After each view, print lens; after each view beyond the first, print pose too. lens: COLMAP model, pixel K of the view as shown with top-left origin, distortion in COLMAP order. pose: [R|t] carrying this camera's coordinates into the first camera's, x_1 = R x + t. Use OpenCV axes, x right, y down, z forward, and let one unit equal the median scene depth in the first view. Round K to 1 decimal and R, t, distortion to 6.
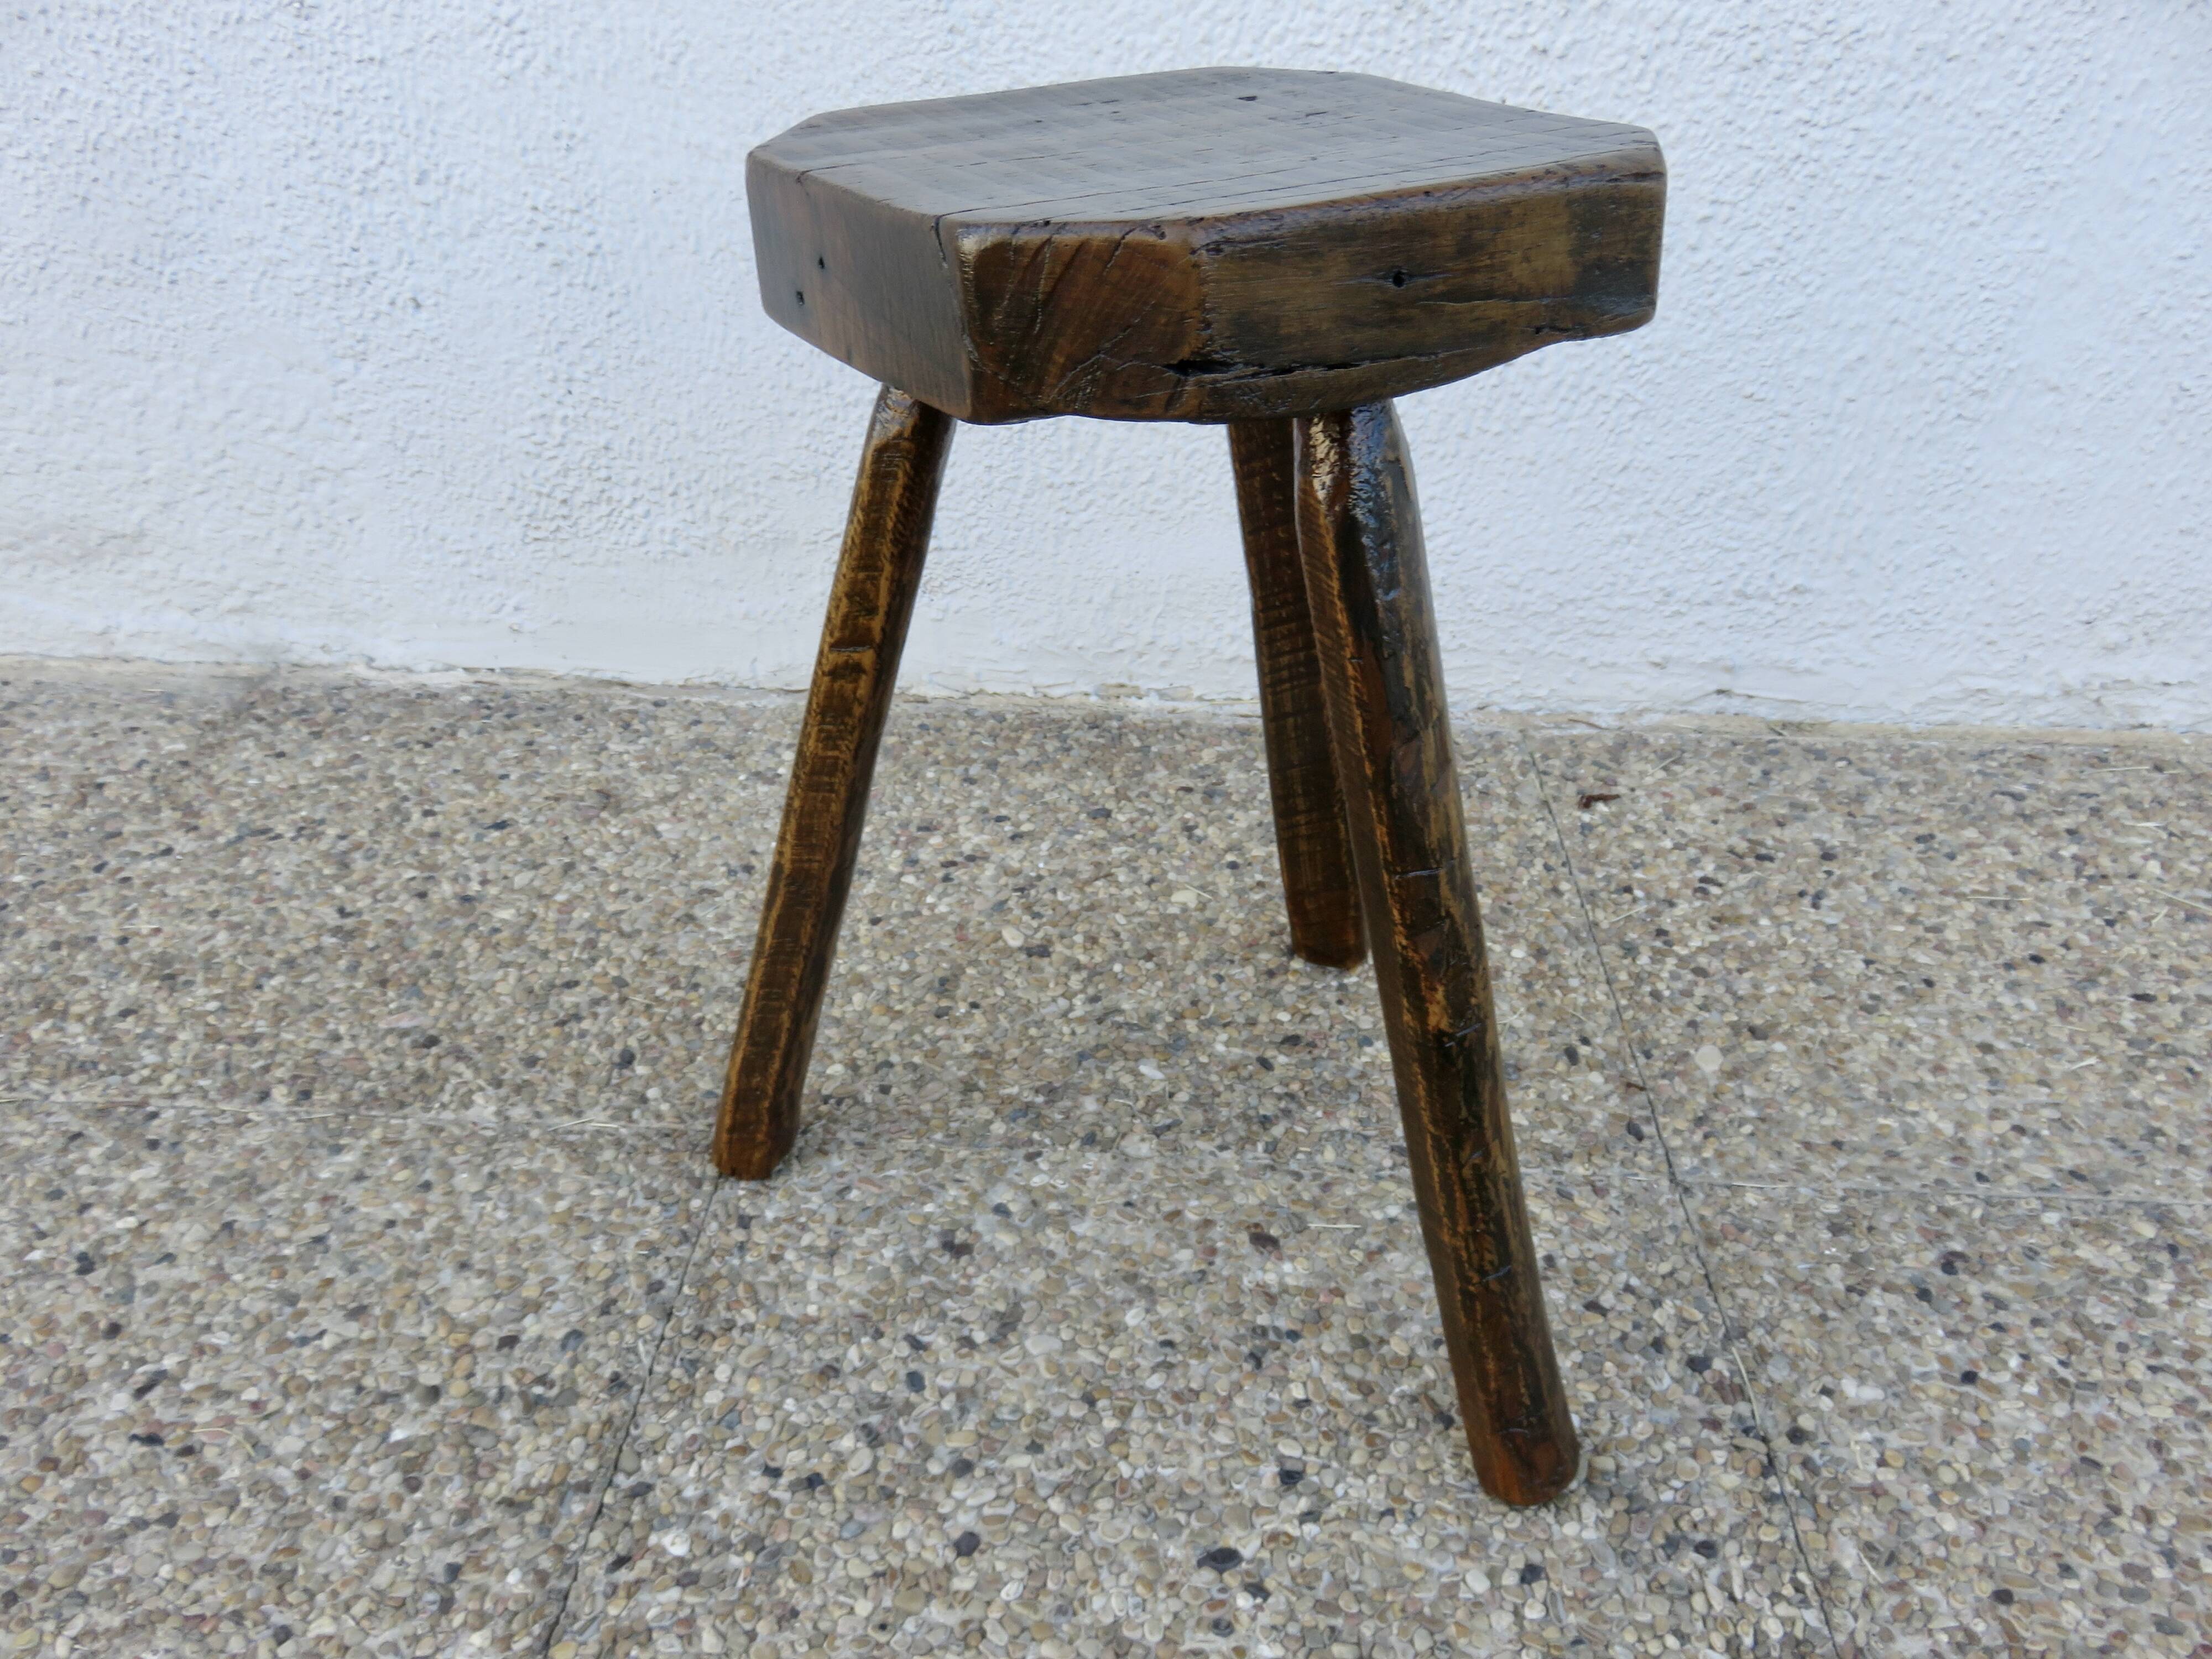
lens RADIAL K [[1662.4, 0, 1119.4], [0, 1662.4, 822.6], [0, 0, 1]] dist [-0.008010, -0.001724]
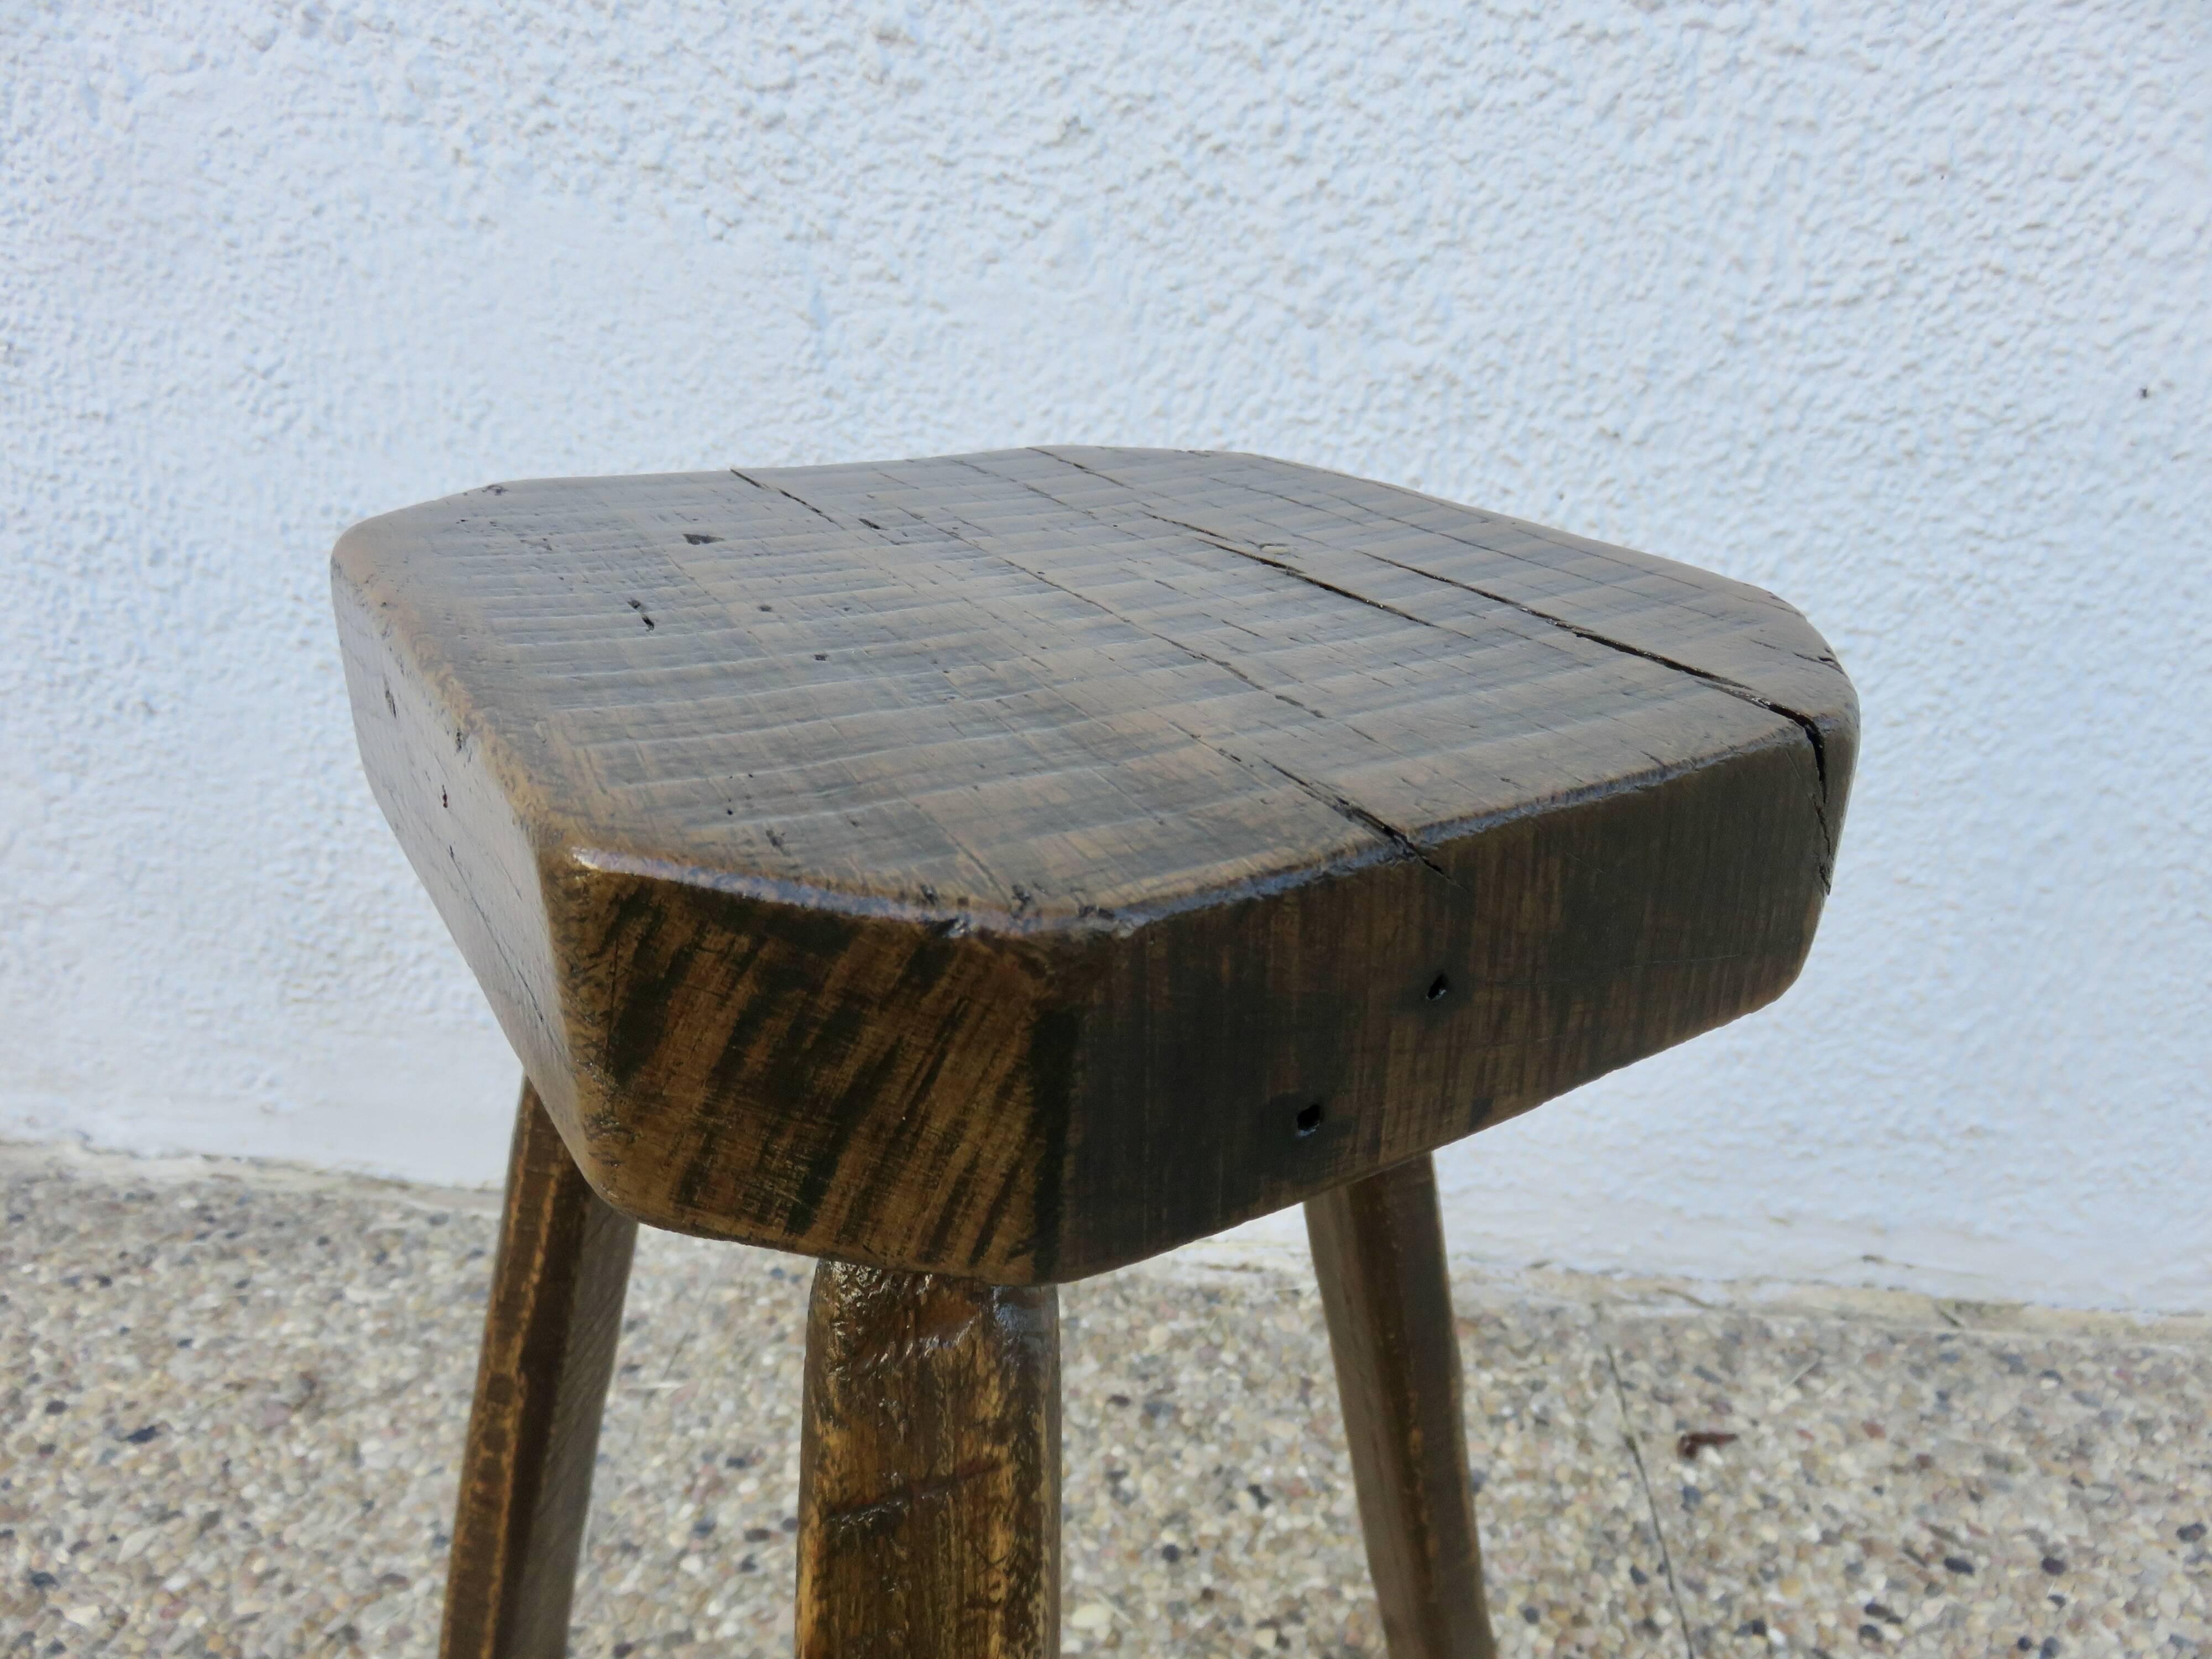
lens RADIAL K [[1662.4, 0, 1119.3], [0, 1662.4, 827.3], [0, 0, 1]] dist [-0.008010, -0.001724]
pose [[0.998821, 0.028686, -0.039160, 0.070535], [-0.034886, 0.985141, -0.168168, -0.164594], [0.033754, 0.169336, 0.984980, 0.299028]]
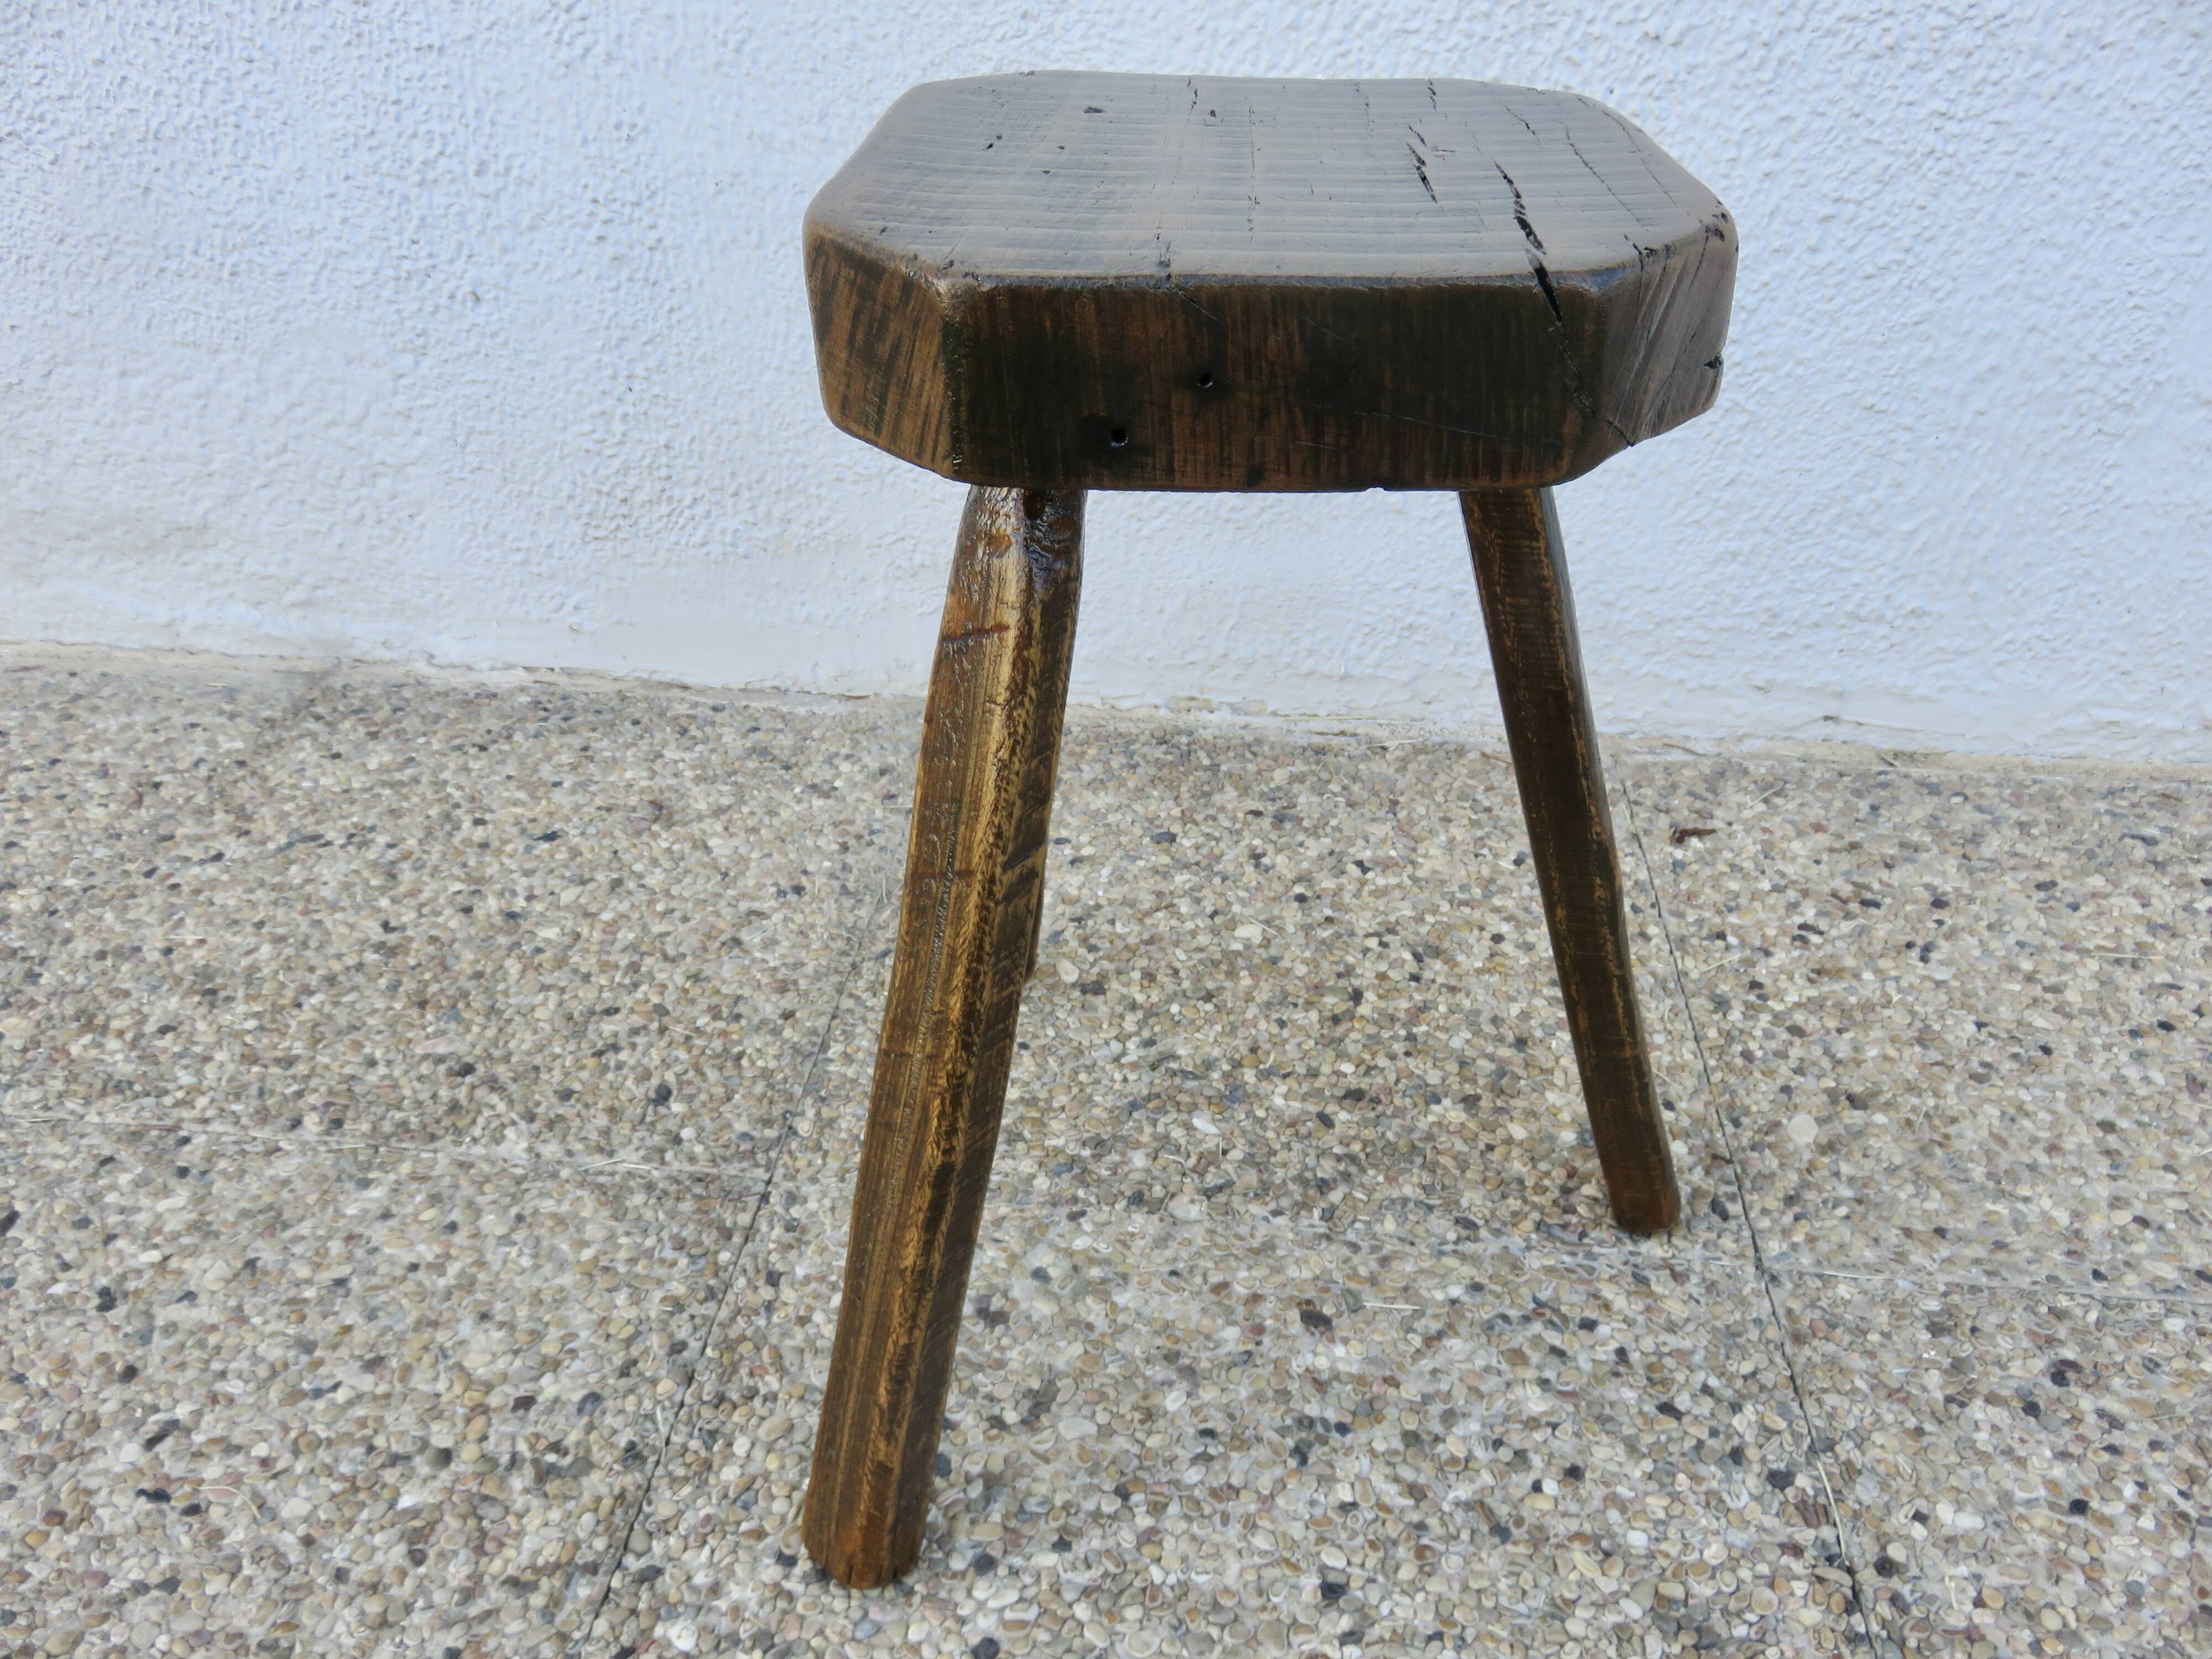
lens RADIAL K [[1662.4, 0, 1120.8], [0, 1662.4, 823.7], [0, 0, 1]] dist [-0.008010, -0.001724]
pose [[0.998314, 0.023517, -0.053069, 0.015799], [-0.022349, 0.999497, 0.022485, -0.039012], [0.053571, -0.021261, 0.998338, 0.045563]]
